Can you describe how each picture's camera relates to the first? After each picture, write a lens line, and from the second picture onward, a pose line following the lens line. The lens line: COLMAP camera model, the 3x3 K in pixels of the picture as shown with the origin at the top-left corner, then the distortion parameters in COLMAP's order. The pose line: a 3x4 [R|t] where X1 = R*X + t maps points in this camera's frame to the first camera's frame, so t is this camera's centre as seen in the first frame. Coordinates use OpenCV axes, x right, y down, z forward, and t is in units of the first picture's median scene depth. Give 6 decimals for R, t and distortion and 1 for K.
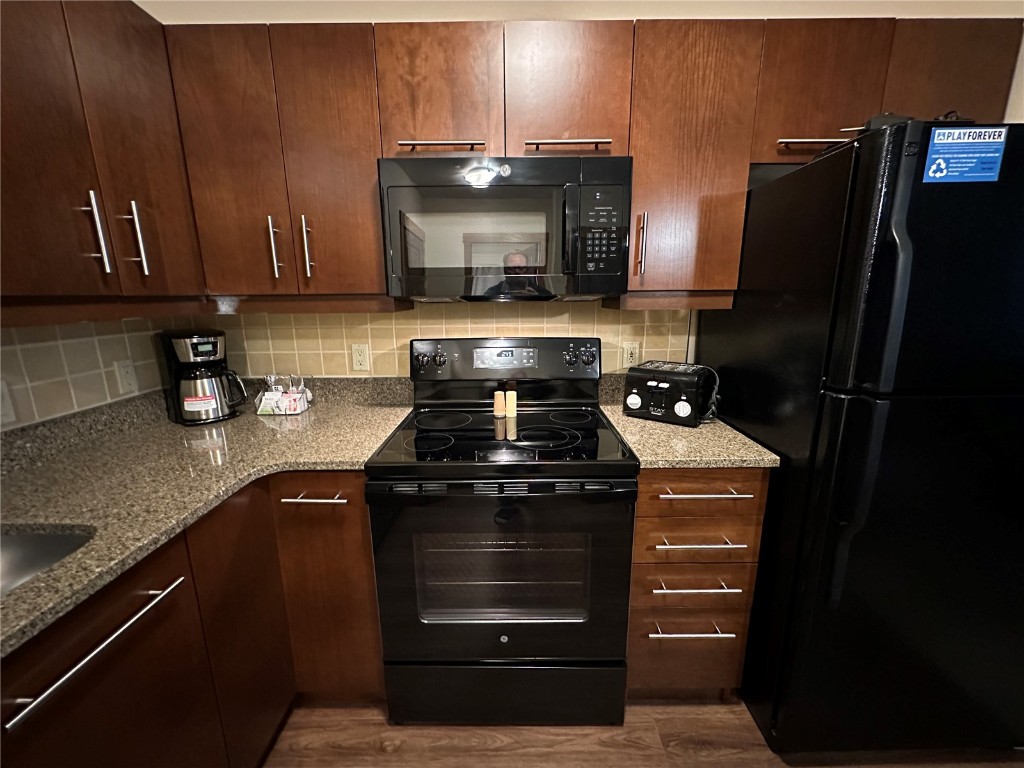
lens RADIAL K [[413.3, 0, 512.7], [0, 413.3, 385.1], [0, 0, 1]] dist [0.000976, 0.000213]
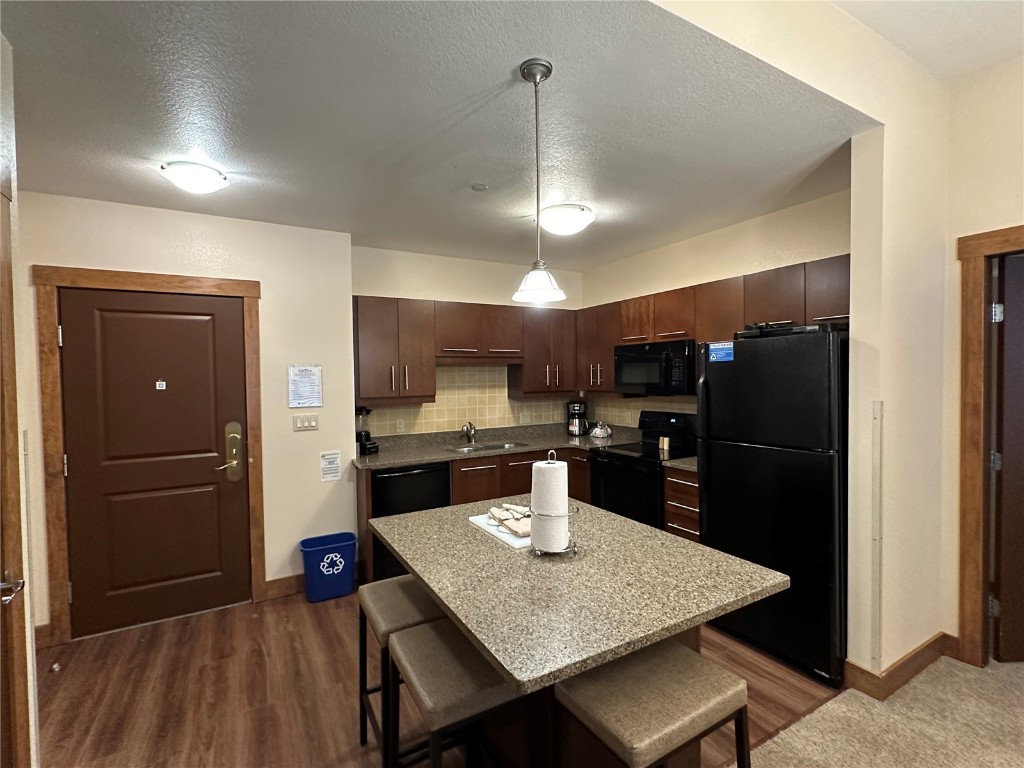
lens RADIAL K [[477.4, 0, 520.6], [0, 477.4, 383.3], [0, 0, 1]] dist [-0.002977, 0.000754]
pose [[0.509727, 0.015862, -0.860190, 1.921516], [-0.175555, 0.980711, -0.085946, 0.094482], [0.842234, 0.194820, 0.502679, -1.021228]]
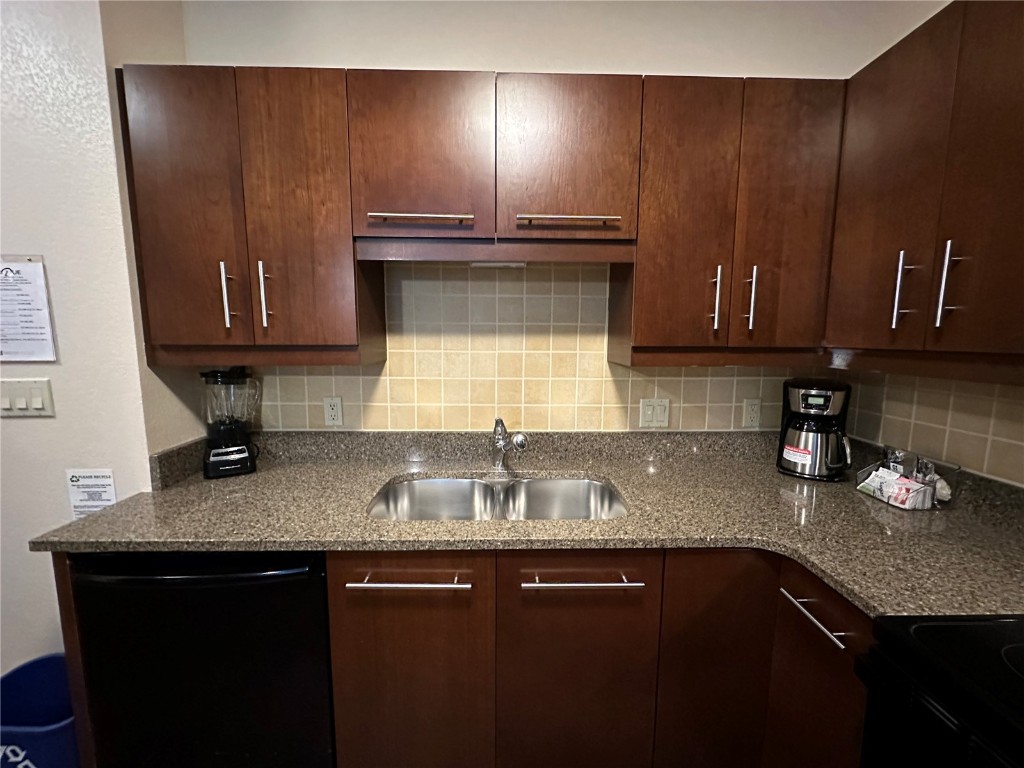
lens RADIAL K [[413.3, 0, 512.3], [0, 413.3, 385.9], [0, 0, 1]] dist [0.000976, 0.000213]
pose [[0.025826, 0.133488, -0.990714, 0.179414], [-0.220555, 0.967384, 0.124595, -0.091629], [0.975033, 0.215289, 0.054425, 0.274671]]
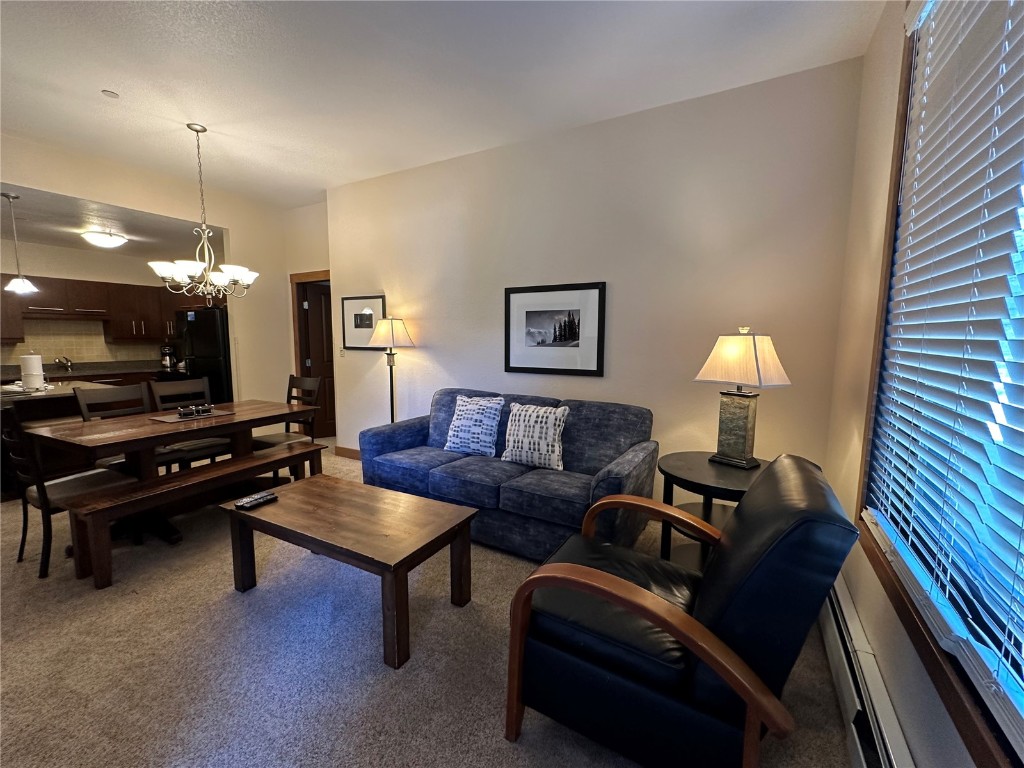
lens RADIAL K [[413.3, 0, 508.8], [0, 413.3, 383.7], [0, 0, 1]] dist [0.000976, 0.000213]
pose [[0.875153, 0.062705, -0.479767, 4.879407], [-0.111947, 0.990903, -0.074695, 0.204869], [0.470718, 0.119078, 0.874211, -1.174705]]
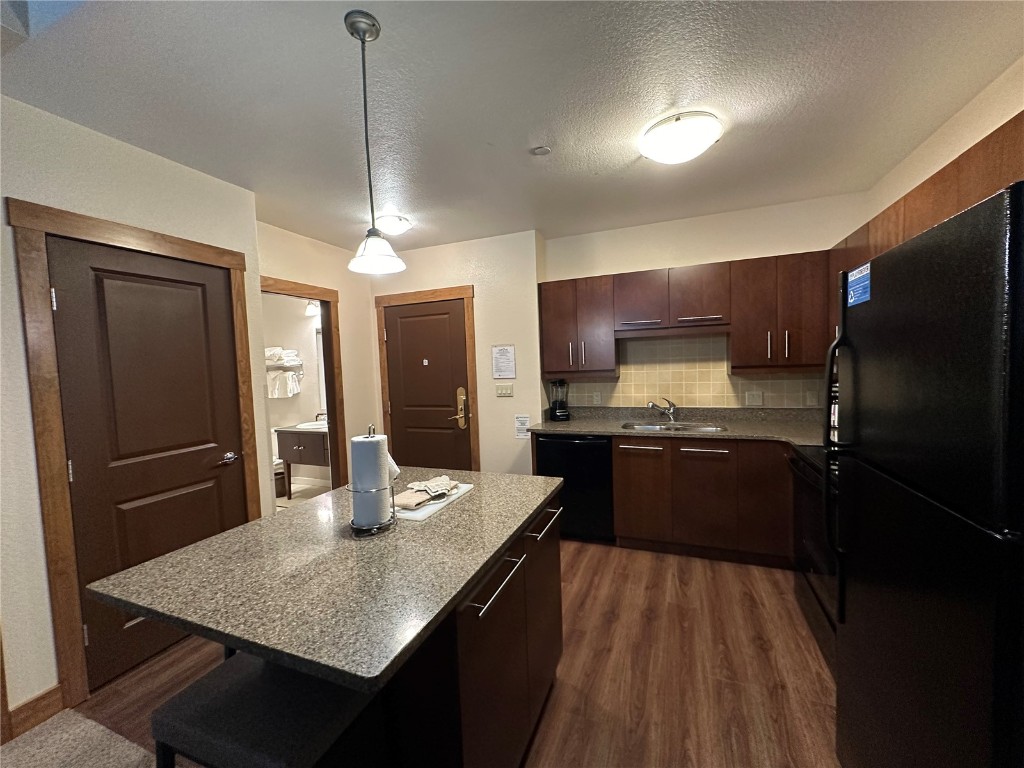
lens RADIAL K [[413.3, 0, 513.1], [0, 413.3, 384.6], [0, 0, 1]] dist [0.000976, 0.000213]
pose [[-0.371903, 0.069463, -0.925669, 1.736786], [-0.161429, 0.977162, 0.138184, -0.142720], [0.914127, 0.200821, -0.352197, 0.301957]]
